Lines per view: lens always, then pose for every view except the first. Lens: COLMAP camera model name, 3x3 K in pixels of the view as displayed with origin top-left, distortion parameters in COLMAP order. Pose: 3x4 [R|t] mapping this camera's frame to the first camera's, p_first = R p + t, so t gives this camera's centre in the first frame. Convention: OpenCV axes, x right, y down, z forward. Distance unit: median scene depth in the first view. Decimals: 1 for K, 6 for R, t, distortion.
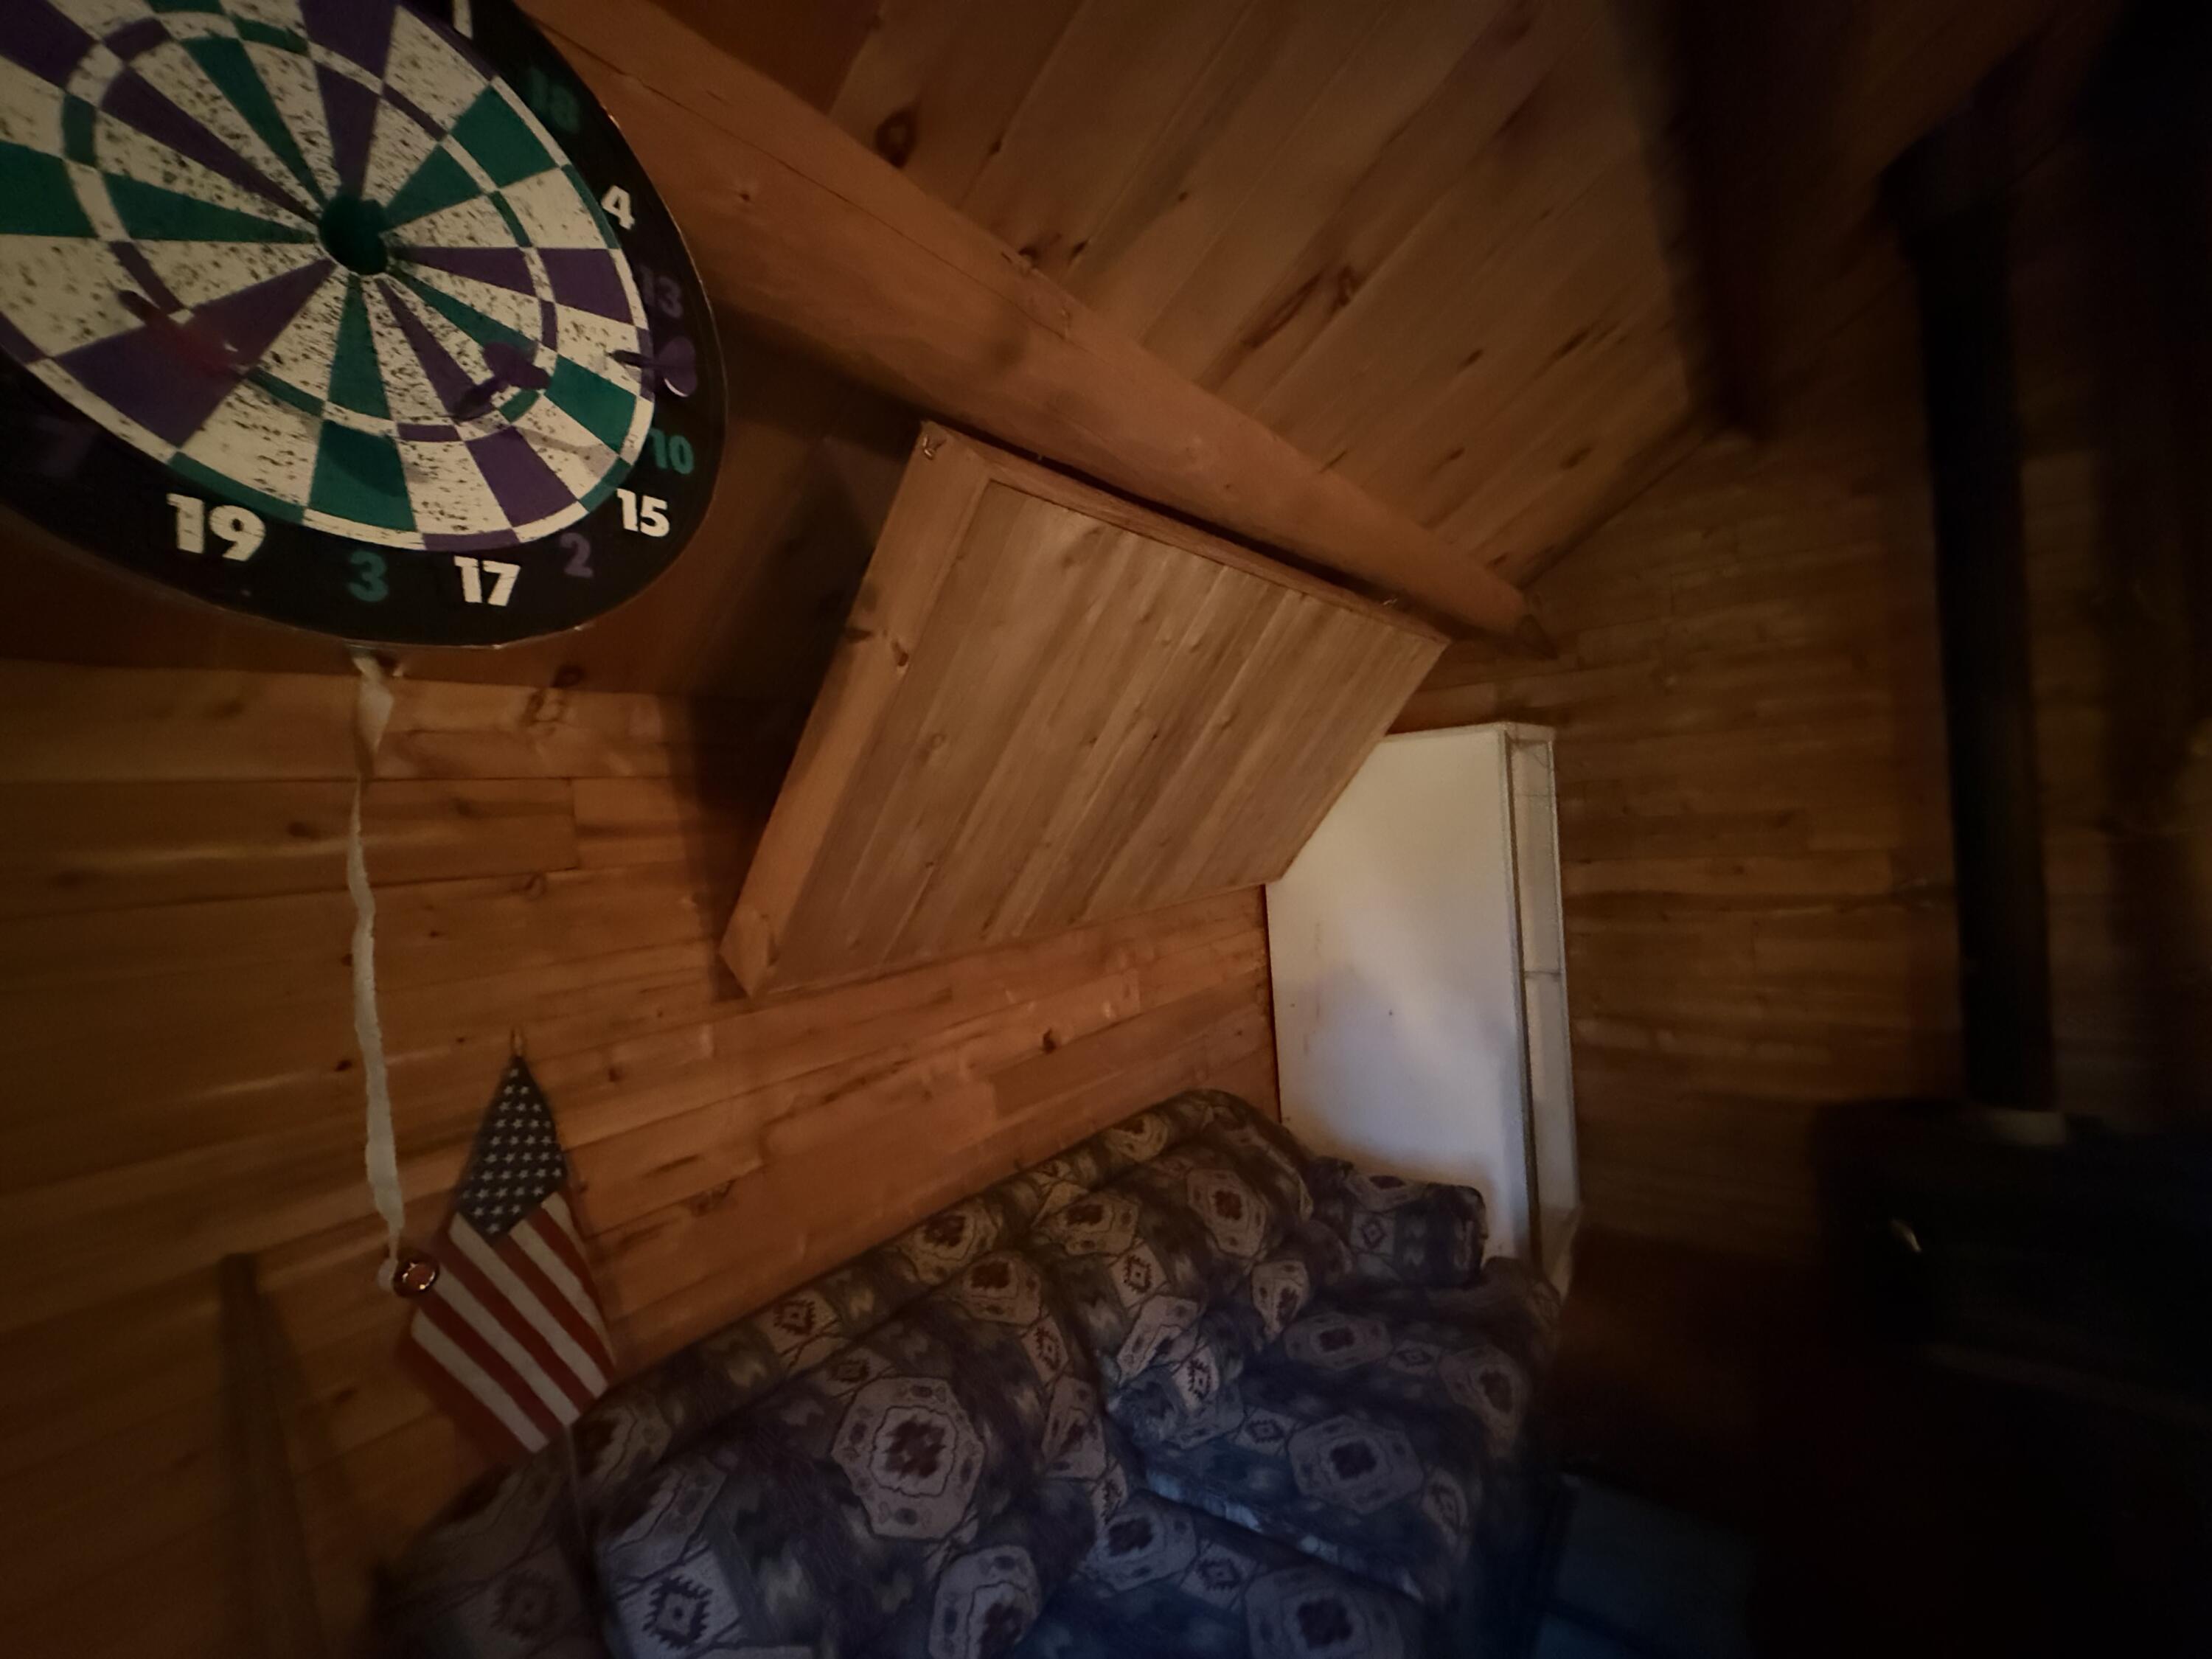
lens RADIAL K [[875.1, 0, 1101.4], [0, 875.1, 830.8], [0, 0, 1]] dist [0.000499, -0.000144]
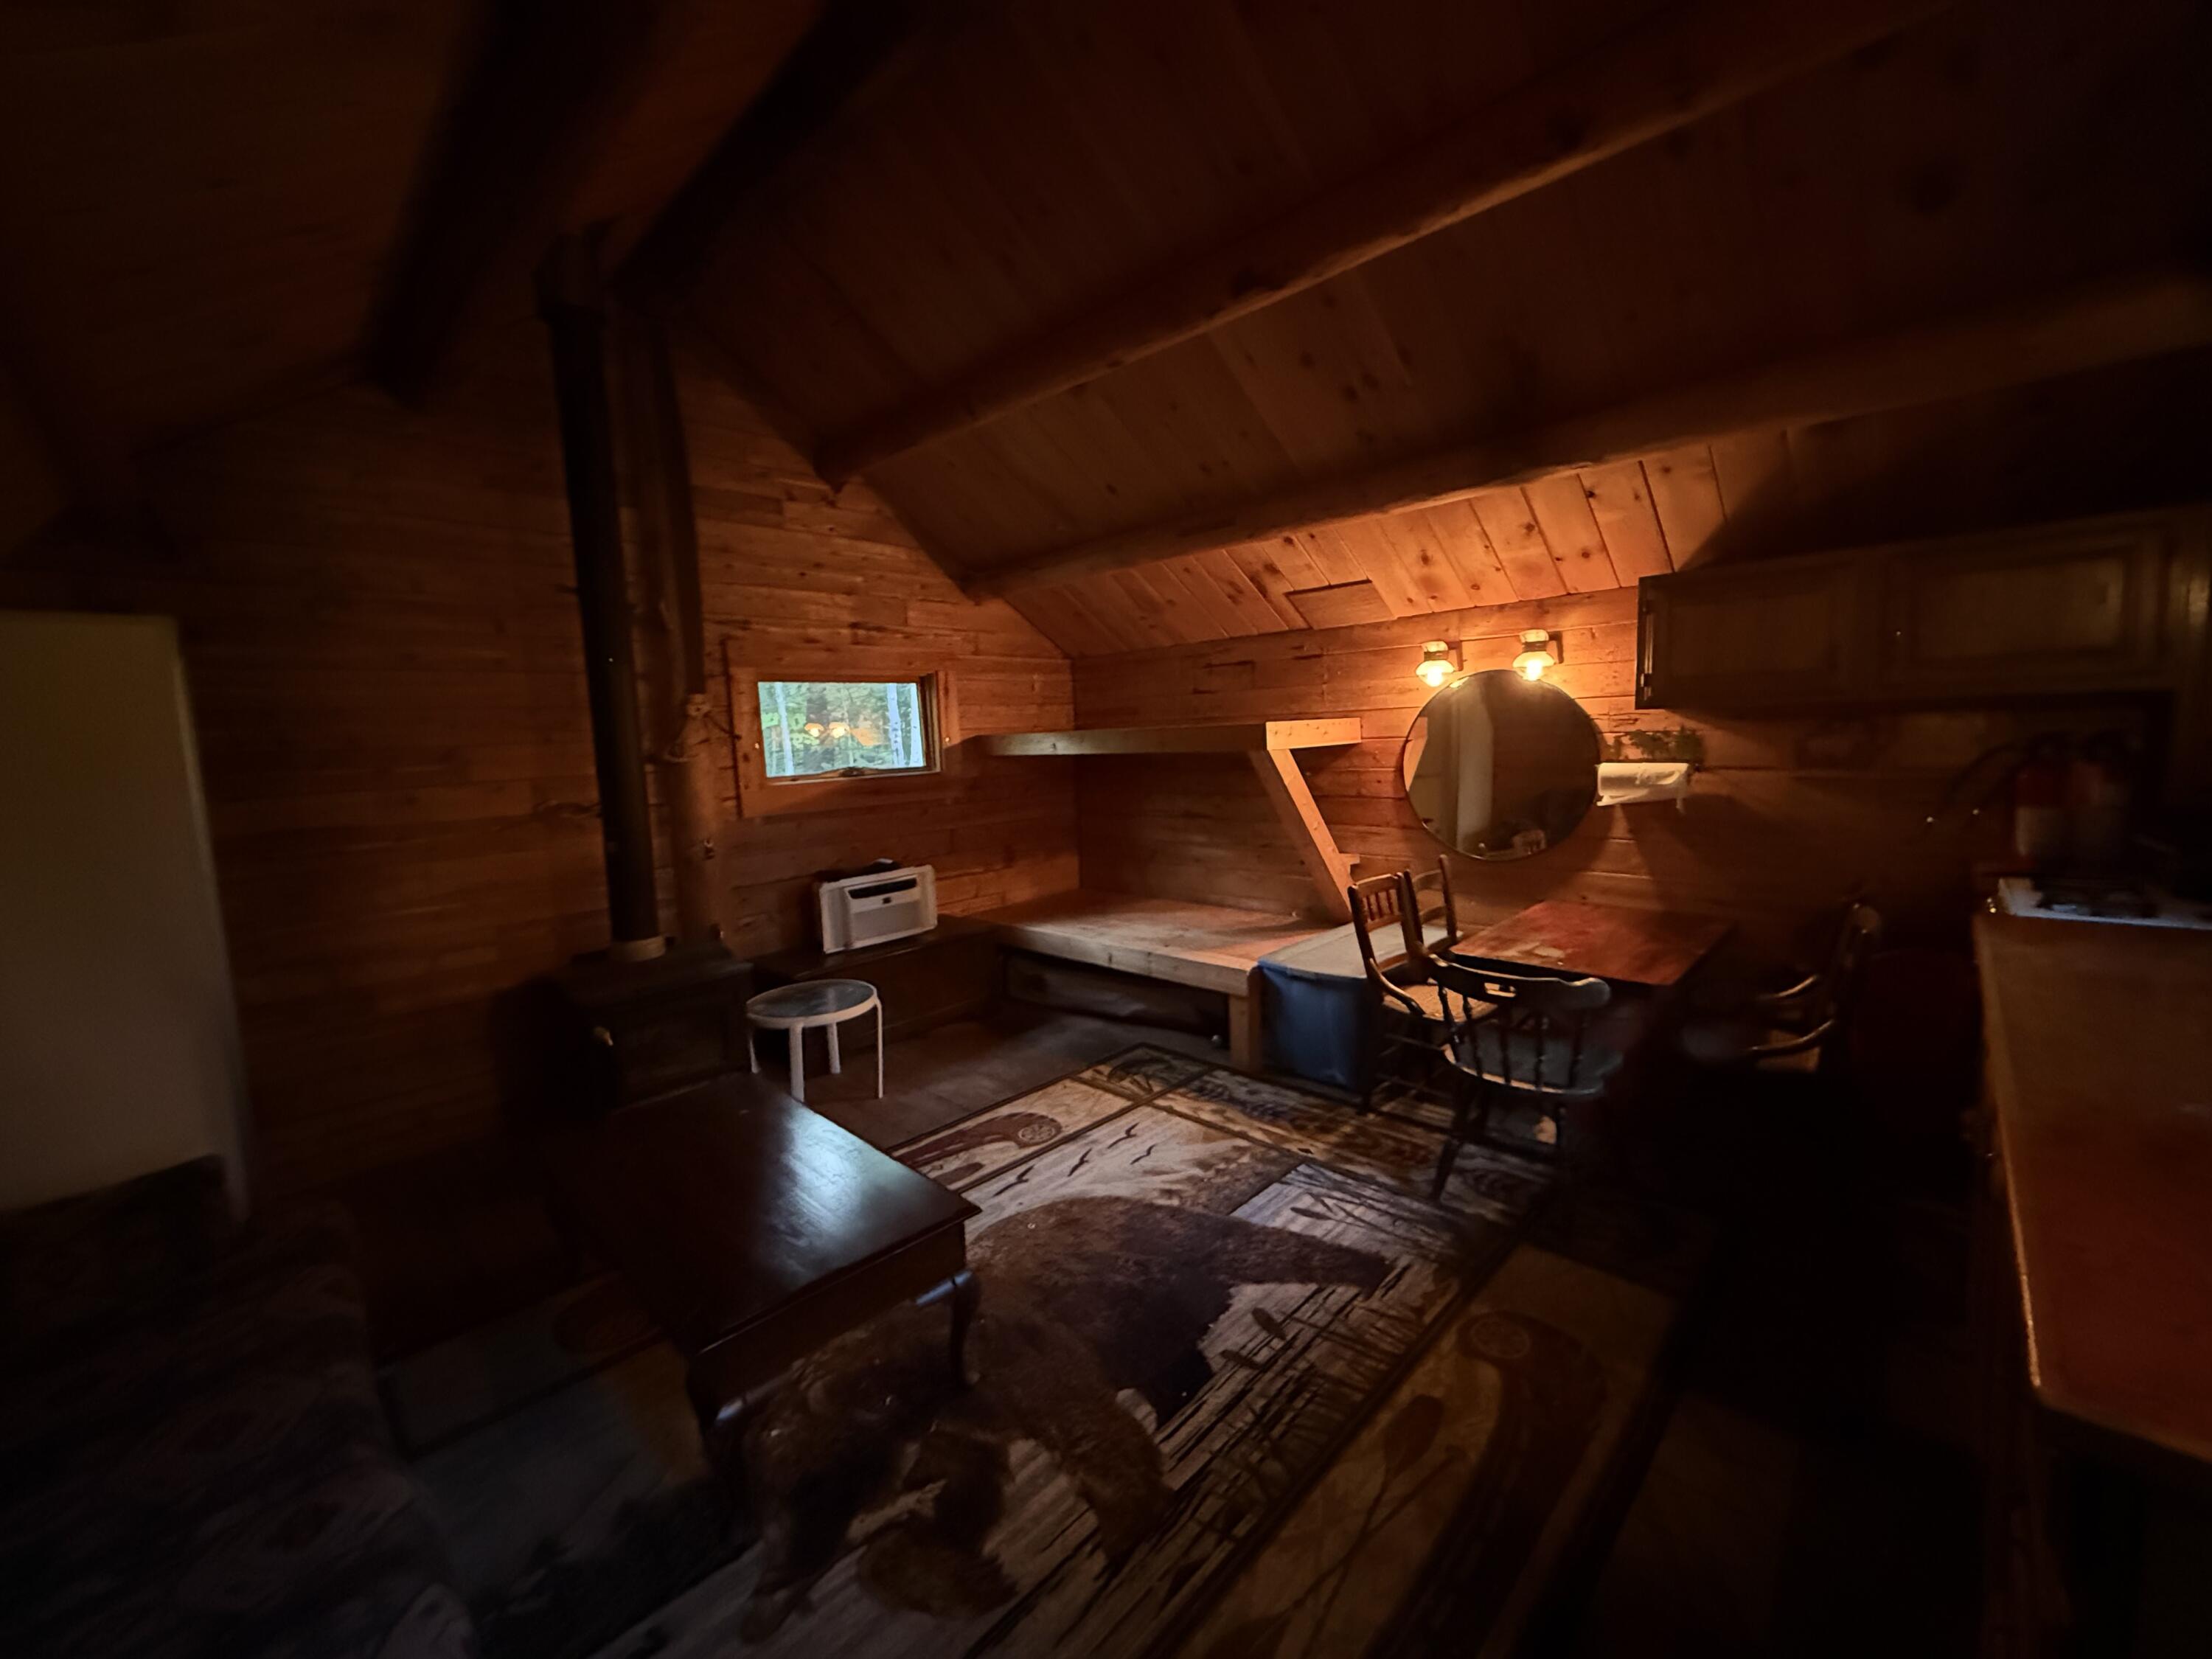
lens RADIAL K [[875.1, 0, 1099.3], [0, 875.1, 825.2], [0, 0, 1]] dist [0.000499, -0.000144]
pose [[0.142504, -0.039055, 0.989023, -0.444422], [0.046362, 0.998388, 0.032744, 0.158588], [-0.988708, 0.041187, 0.144085, 0.009007]]
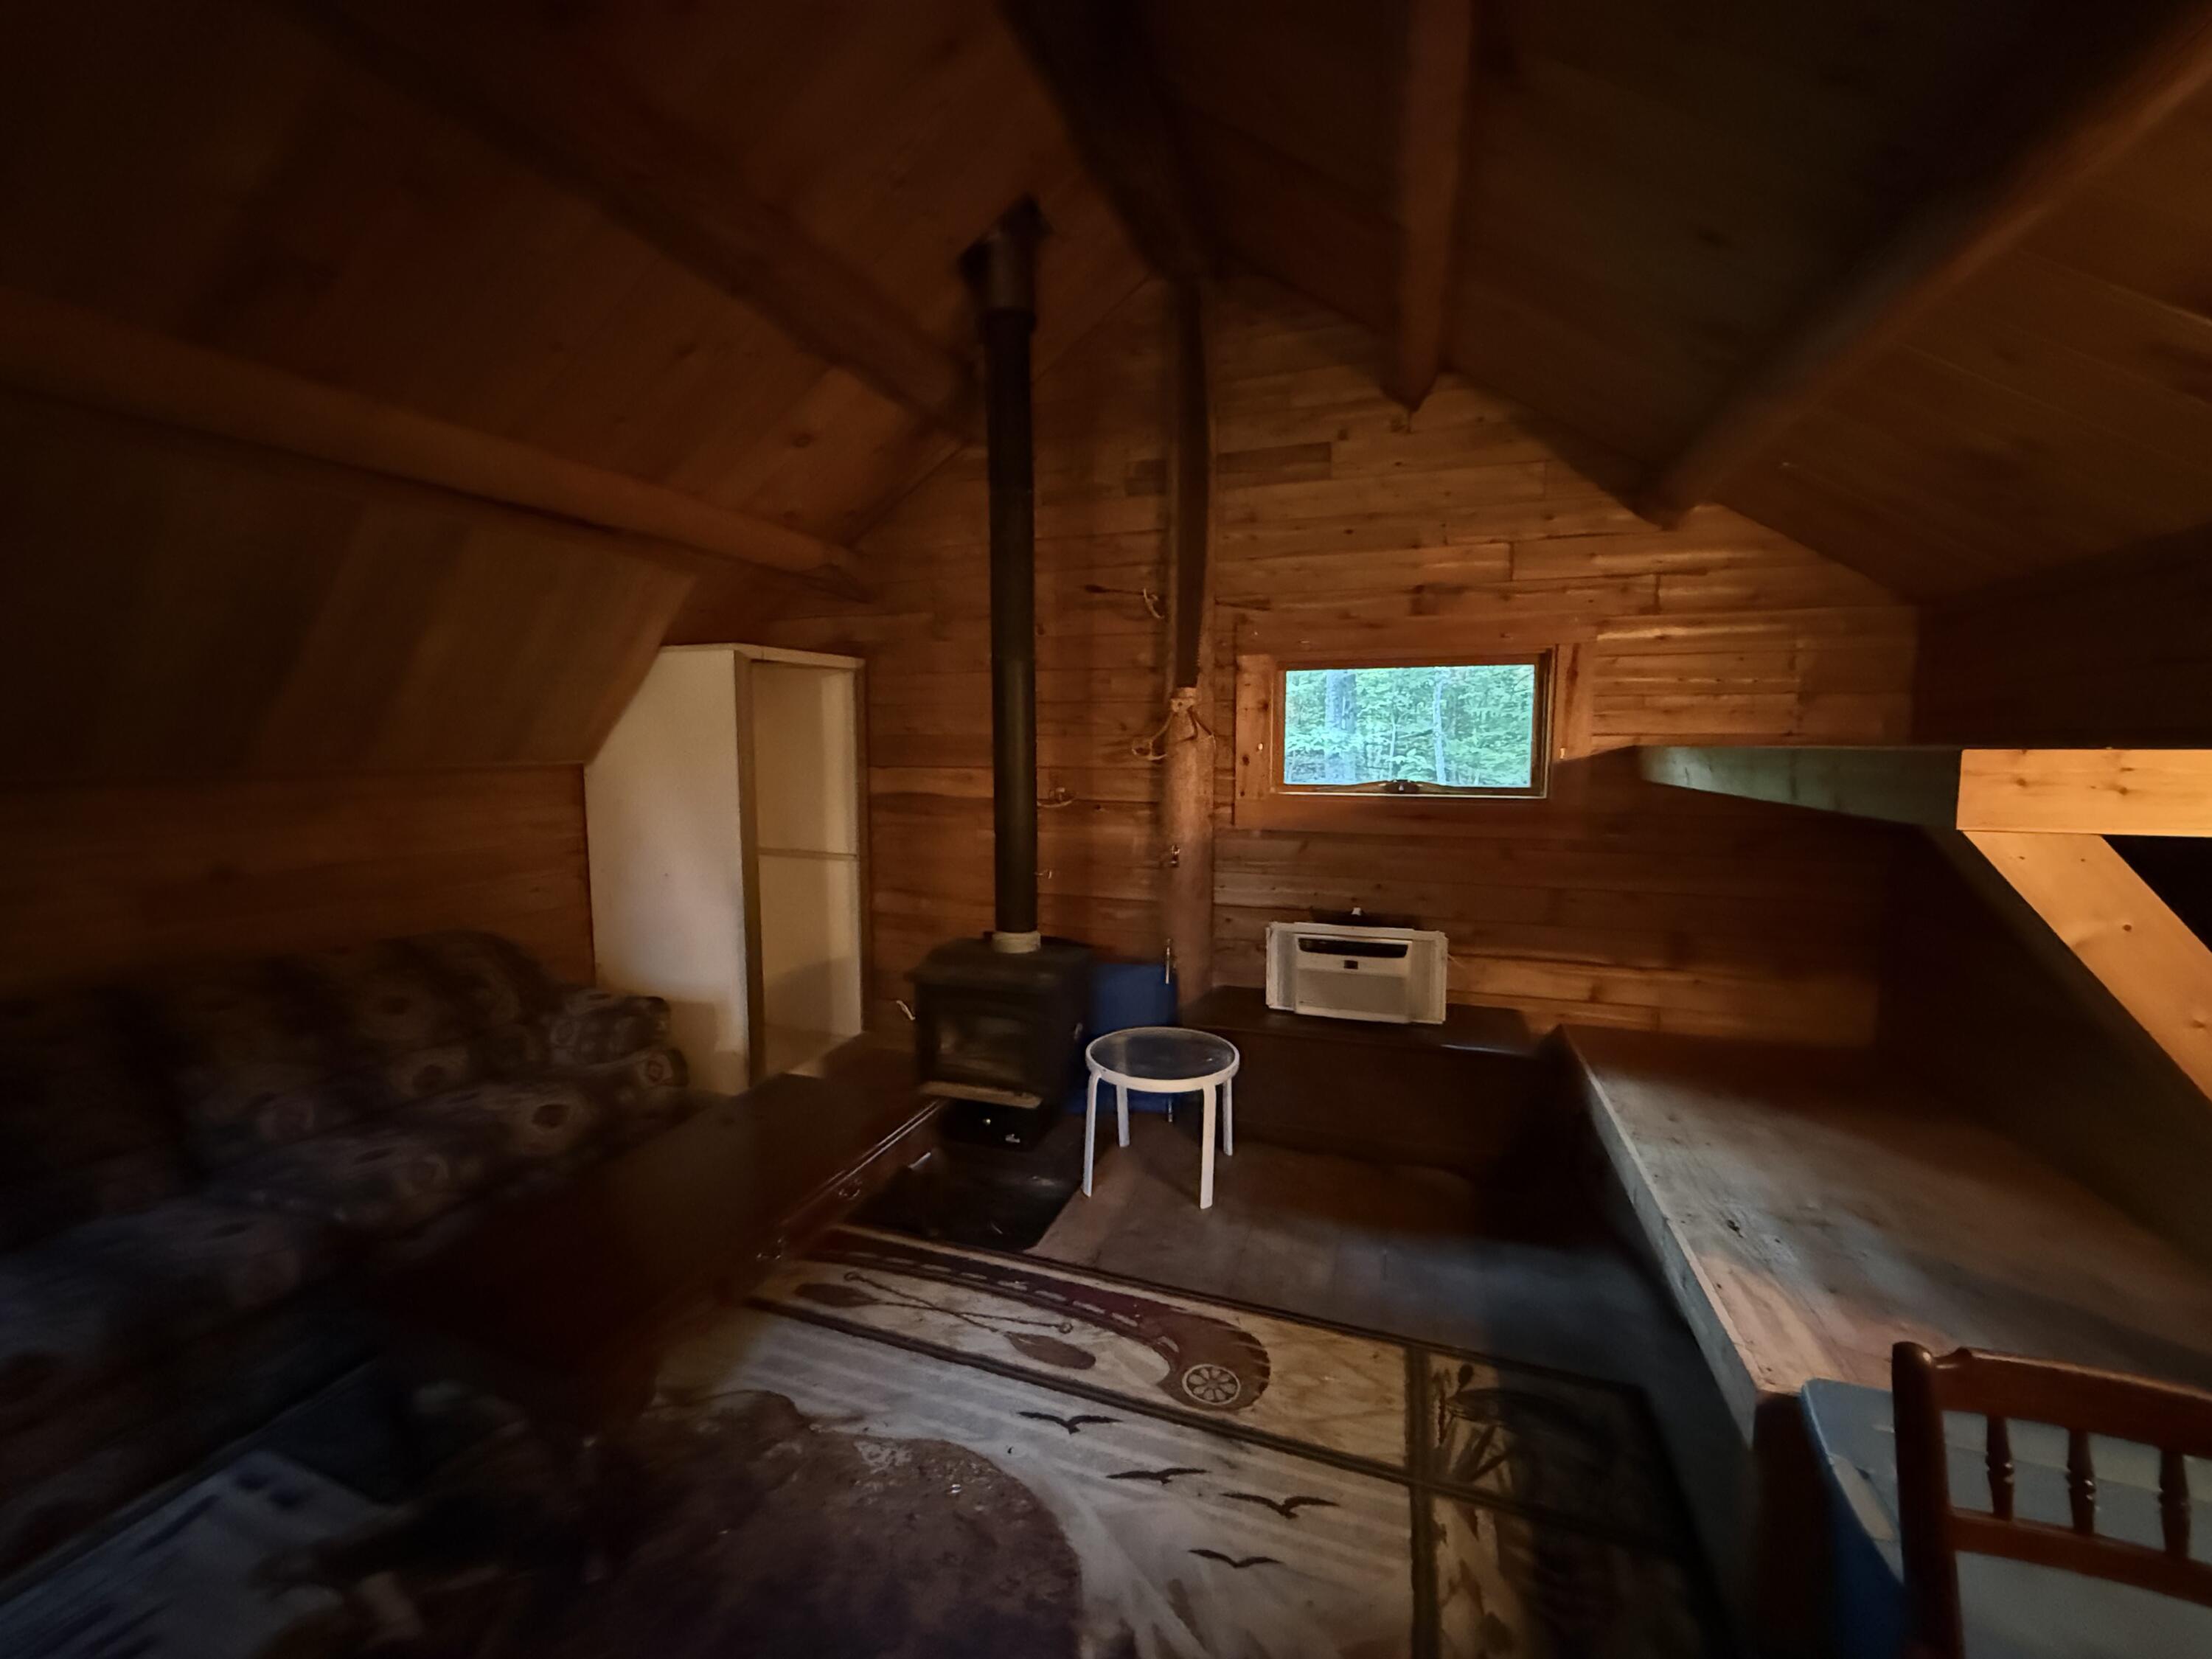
lens RADIAL K [[875.1, 0, 1095.0], [0, 875.1, 826.5], [0, 0, 1]] dist [0.000499, -0.000144]
pose [[0.952334, 0.044877, 0.301739, 1.023261], [-0.065999, 0.996004, 0.060168, 0.050503], [-0.297833, -0.077214, 0.951490, -0.666653]]
